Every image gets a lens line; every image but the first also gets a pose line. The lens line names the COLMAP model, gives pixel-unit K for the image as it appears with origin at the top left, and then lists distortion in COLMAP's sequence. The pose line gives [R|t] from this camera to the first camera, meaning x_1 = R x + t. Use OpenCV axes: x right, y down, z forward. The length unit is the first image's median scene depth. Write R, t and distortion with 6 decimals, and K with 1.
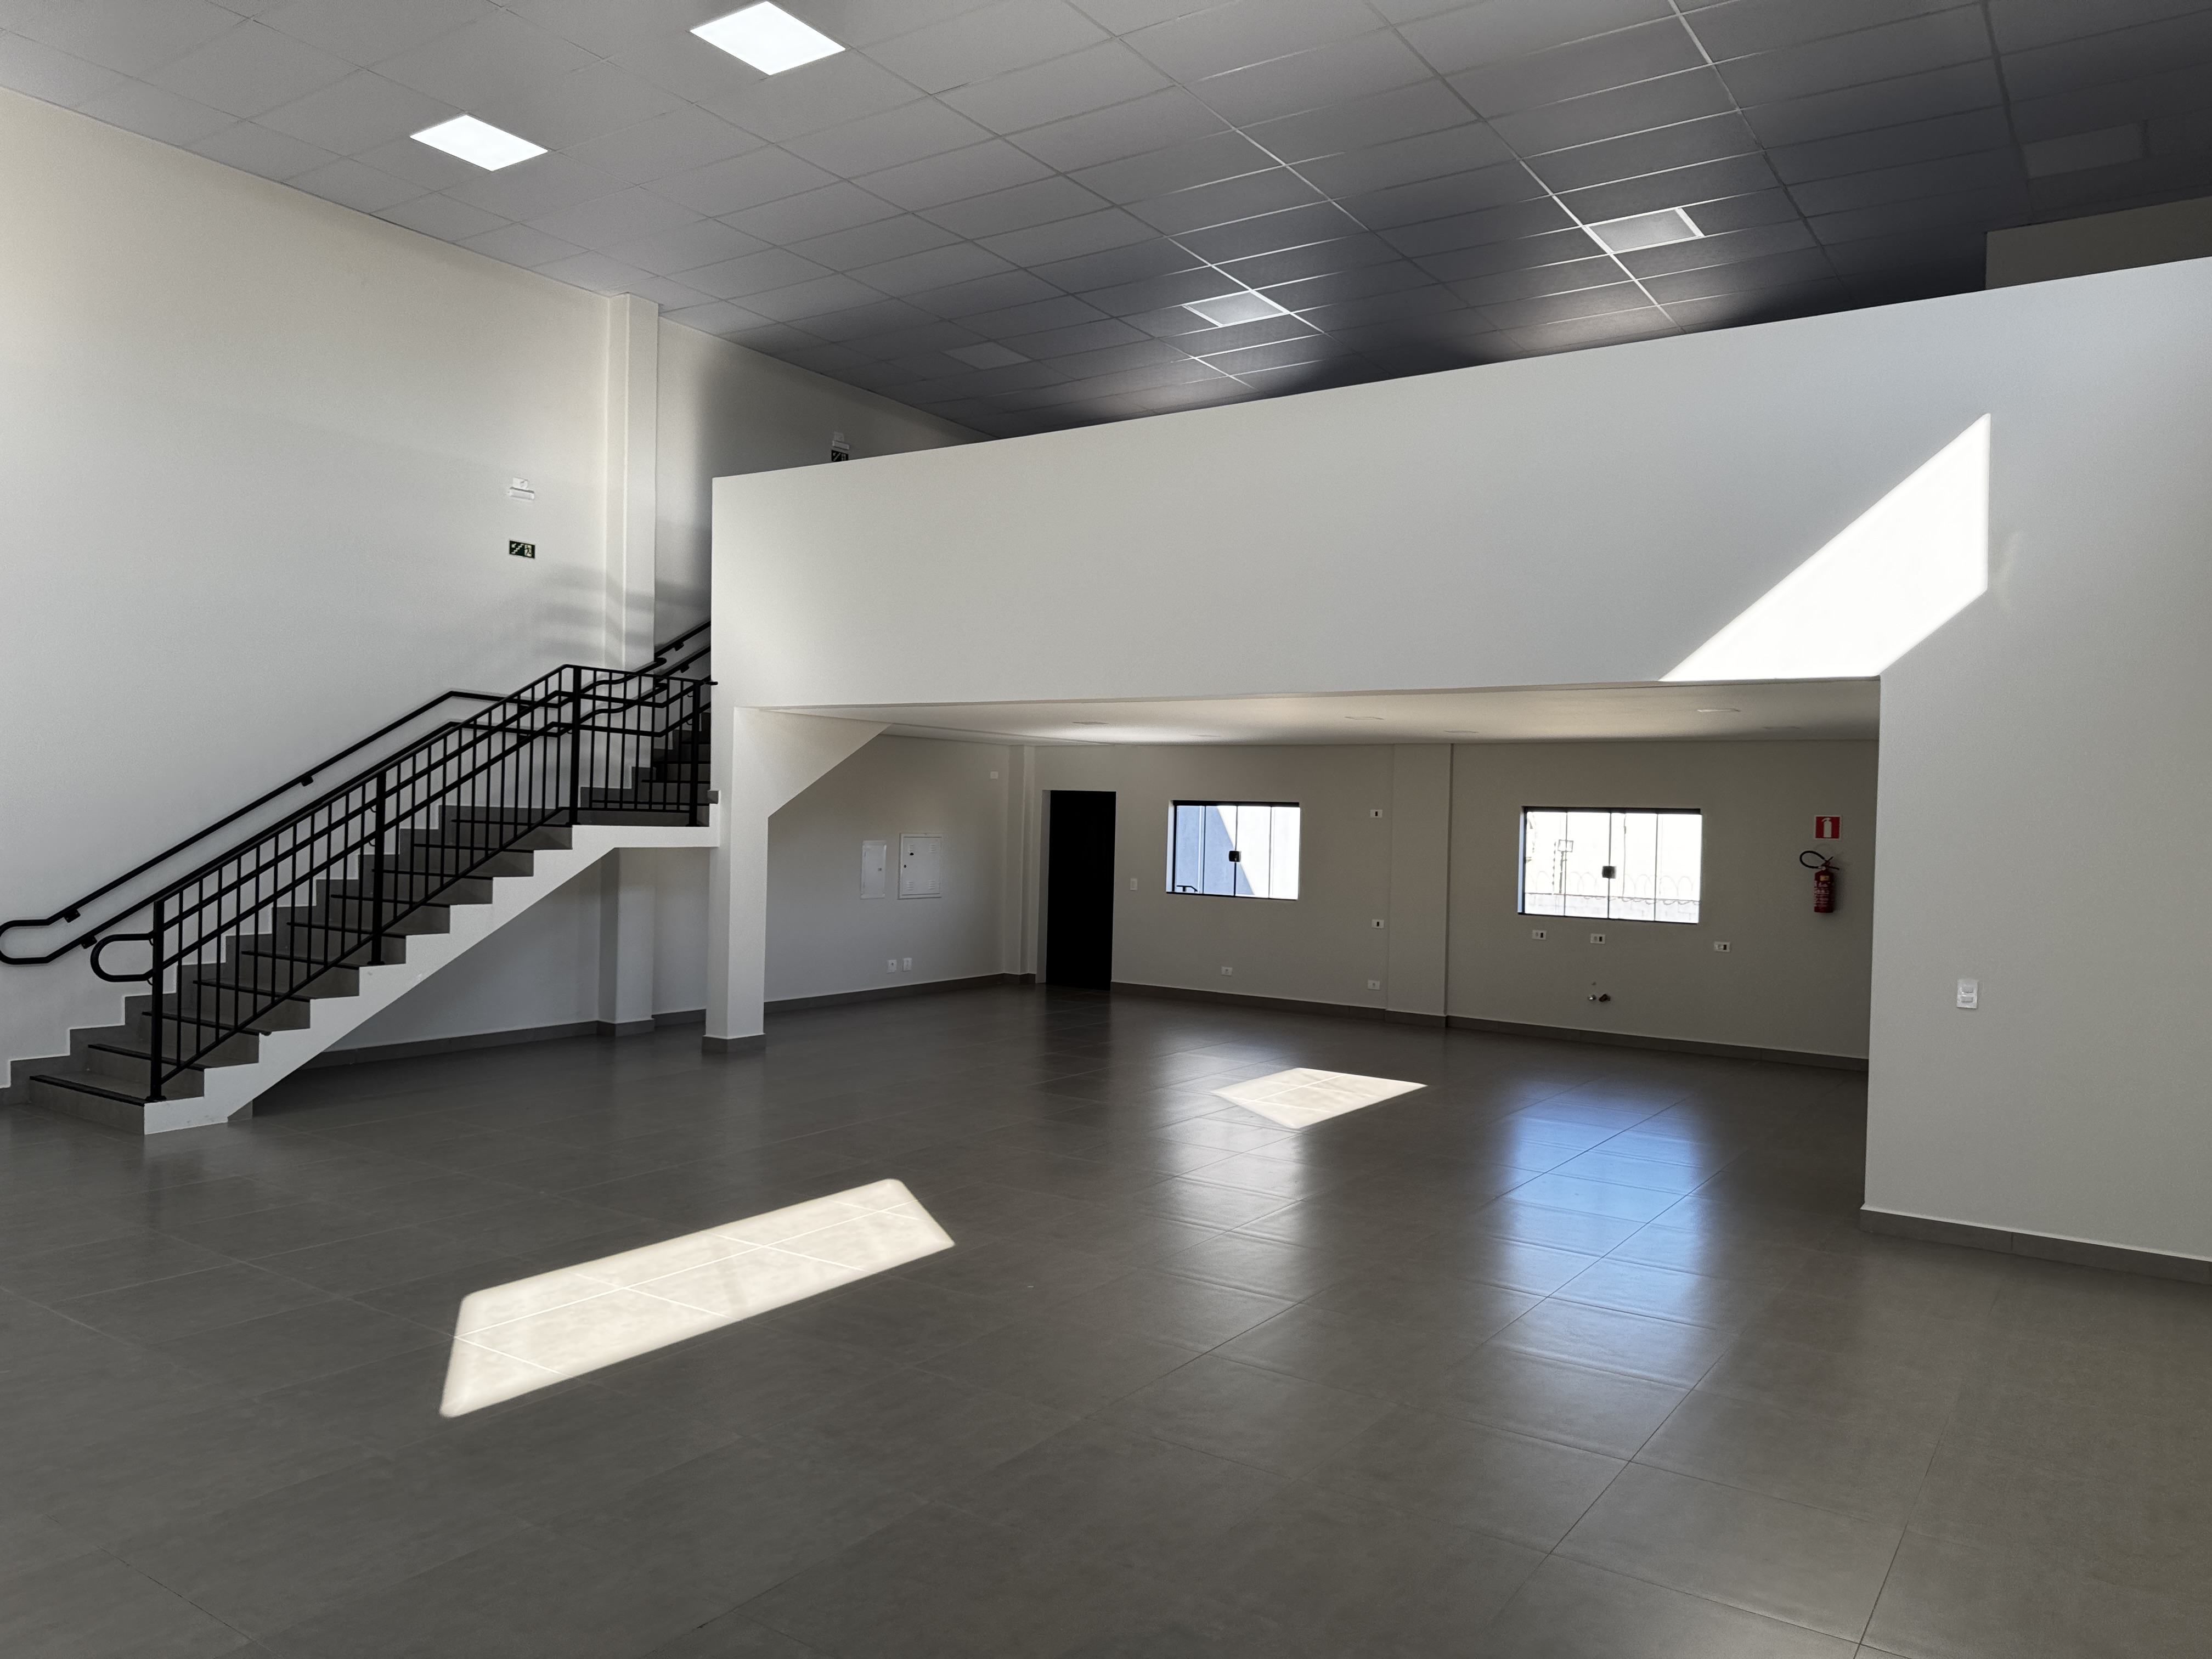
lens RADIAL K [[1521.9, 0, 1106.0], [0, 1521.9, 829.5], [0, 0, 1]] dist [0.001594, 0.000622]
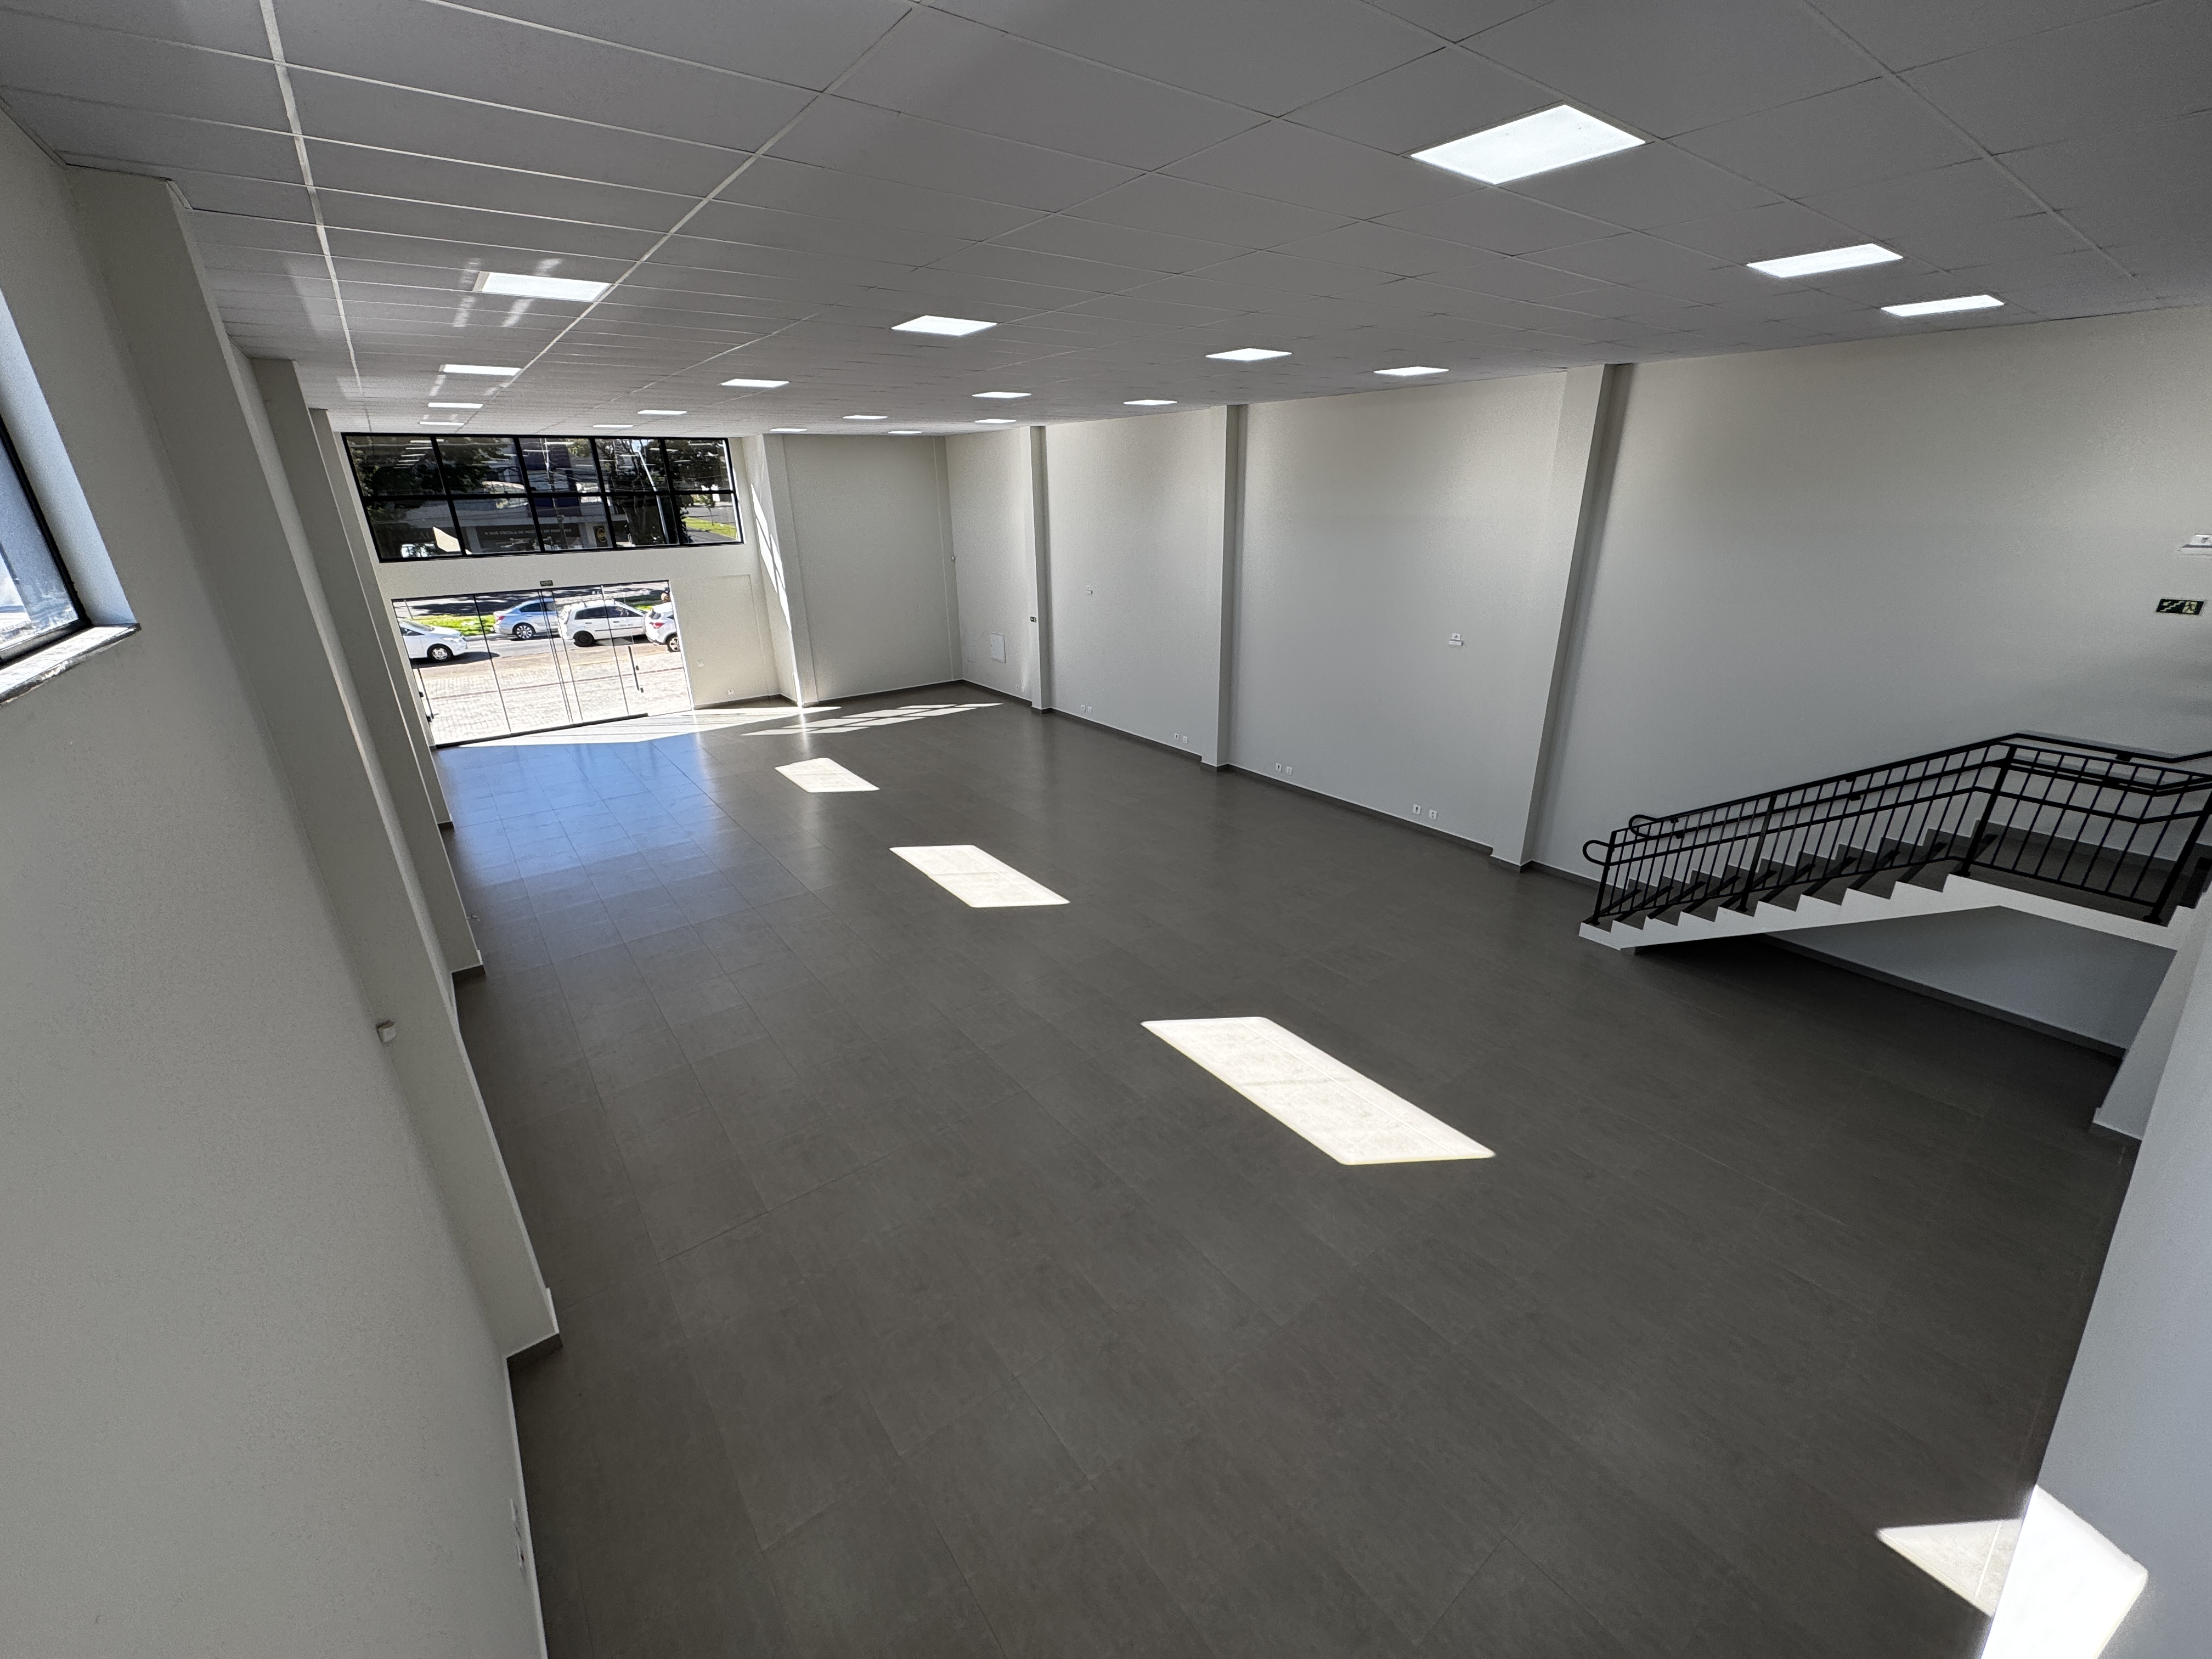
lens RADIAL K [[885.8, 0, 1106.0], [0, 885.8, 829.5], [0, 0, 1]] dist [0.000452, 0.000049]
pose [[-0.319153, 0.332258, -0.887550, 0.488521], [-0.001702, 0.936325, 0.351129, -0.291479], [0.947702, 0.113575, -0.298266, 0.594845]]
